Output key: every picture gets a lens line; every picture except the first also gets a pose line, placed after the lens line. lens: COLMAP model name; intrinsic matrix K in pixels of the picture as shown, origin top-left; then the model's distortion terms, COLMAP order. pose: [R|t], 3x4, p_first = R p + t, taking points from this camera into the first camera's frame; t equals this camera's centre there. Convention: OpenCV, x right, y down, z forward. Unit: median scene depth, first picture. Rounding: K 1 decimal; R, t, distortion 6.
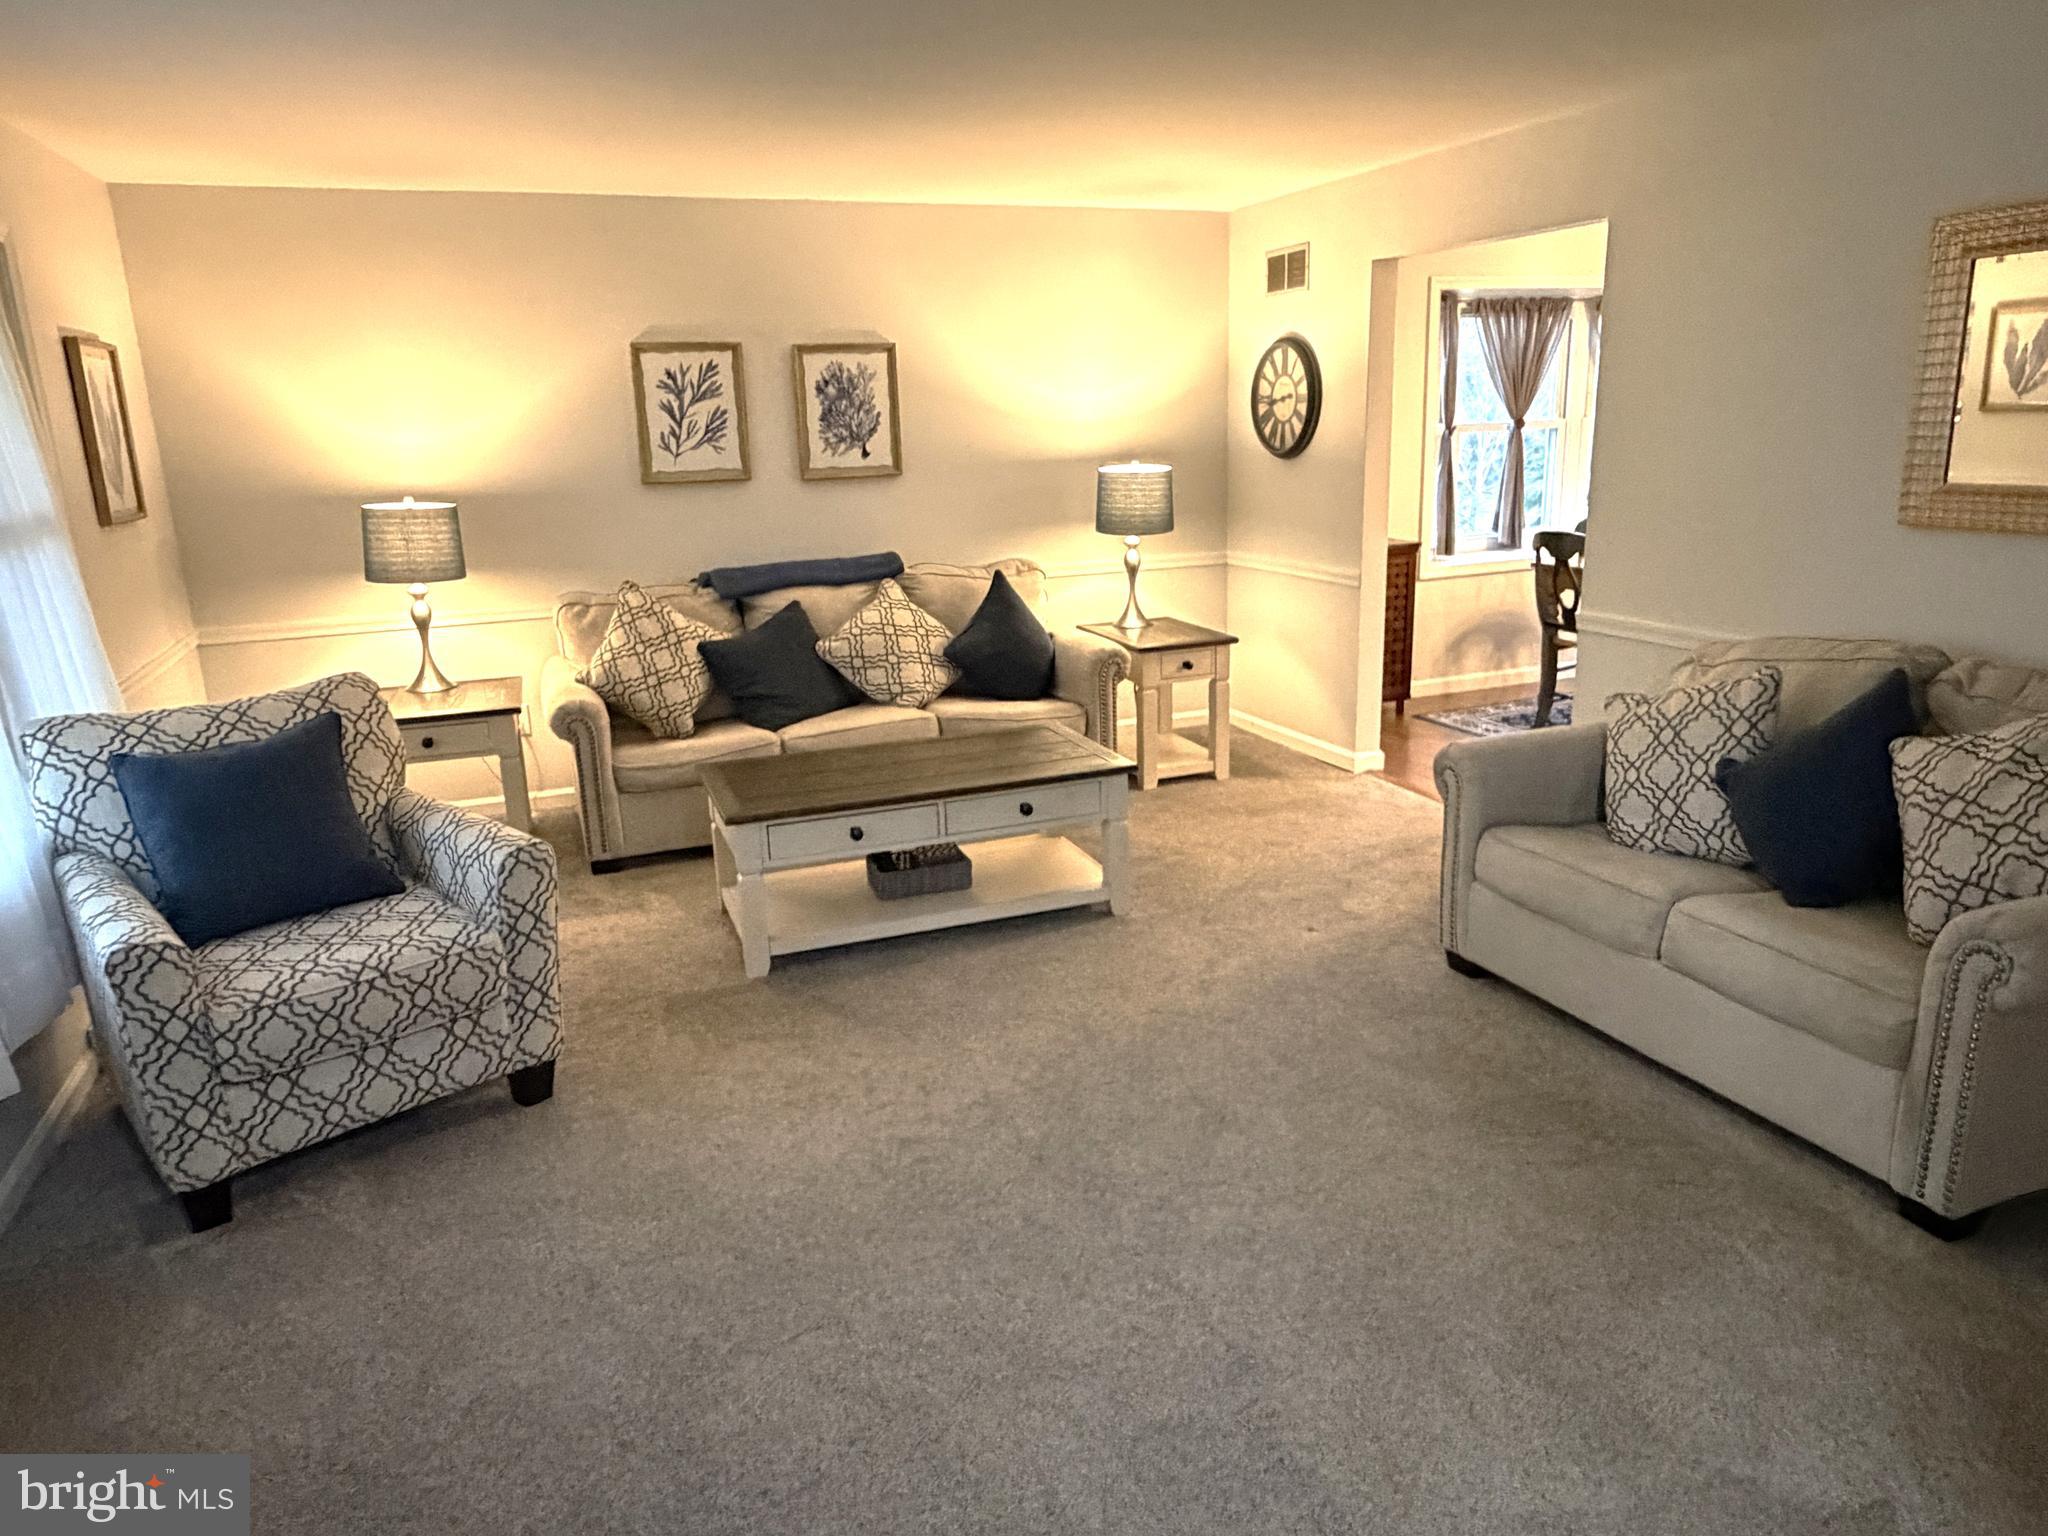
lens RADIAL K [[1327.5, 0, 1022.6], [0, 1327.5, 761.5], [0, 0, 1]] dist [-0.006093, -0.000656]
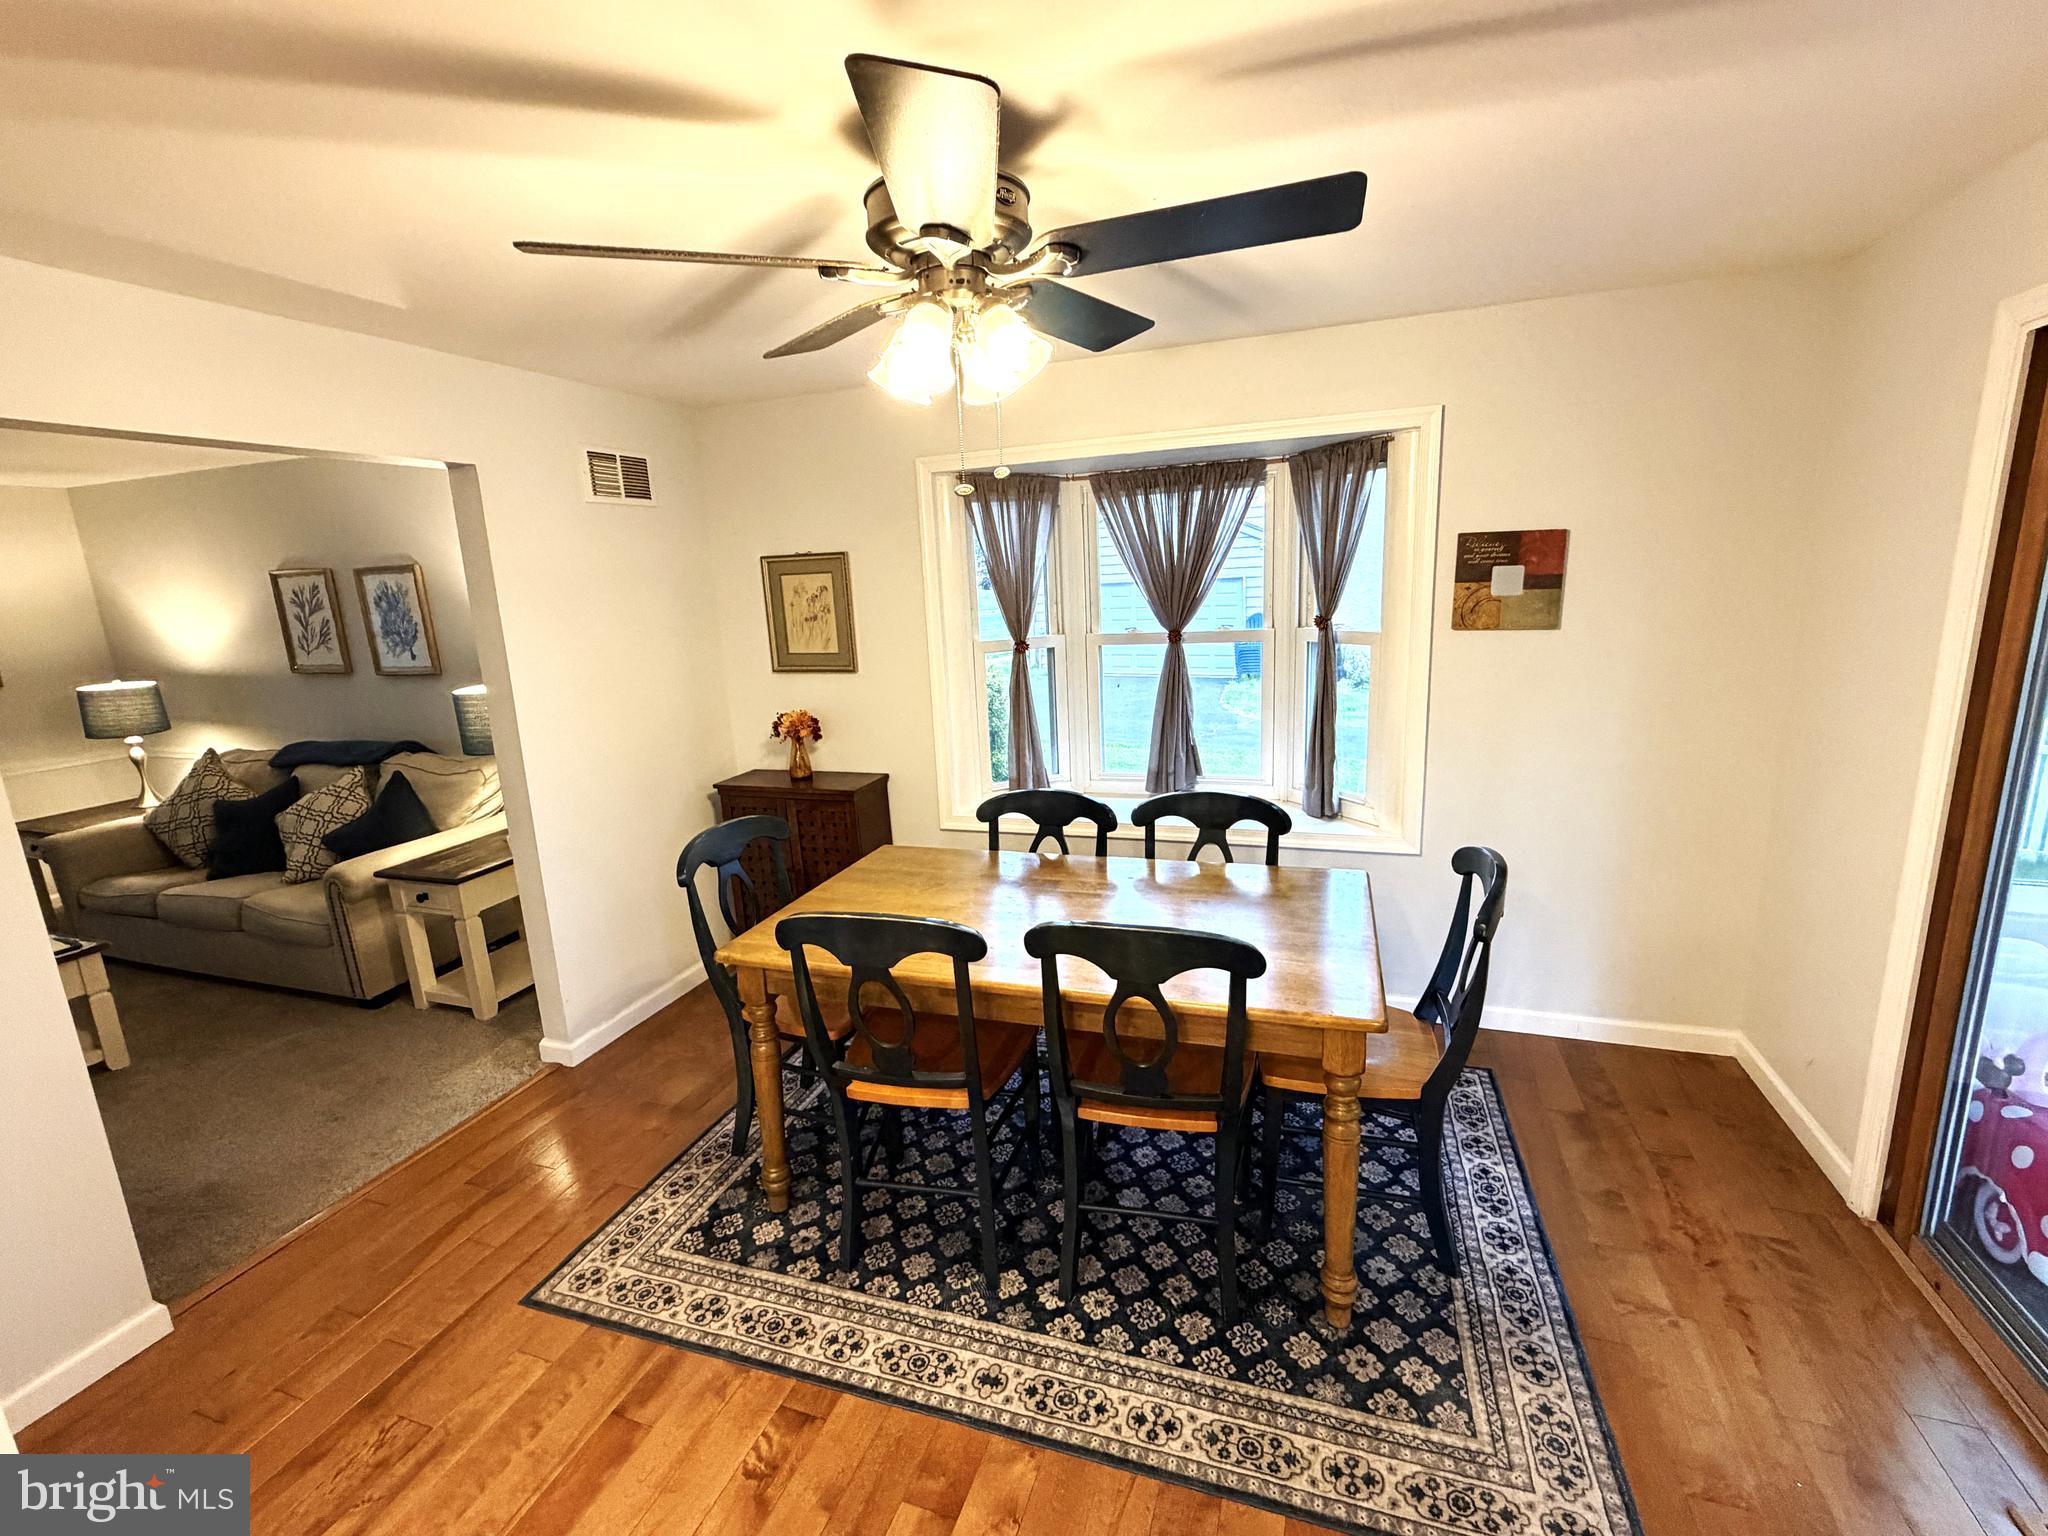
lens RADIAL K [[870.2, 0, 1024.7], [0, 870.2, 774.4], [0, 0, 1]] dist [0.001849, 0.000116]
pose [[0.754004, 0.135555, -0.642731, 0.831204], [-0.155756, 0.987465, 0.025541, -0.237787], [0.638137, 0.080851, 0.765666, 0.776520]]
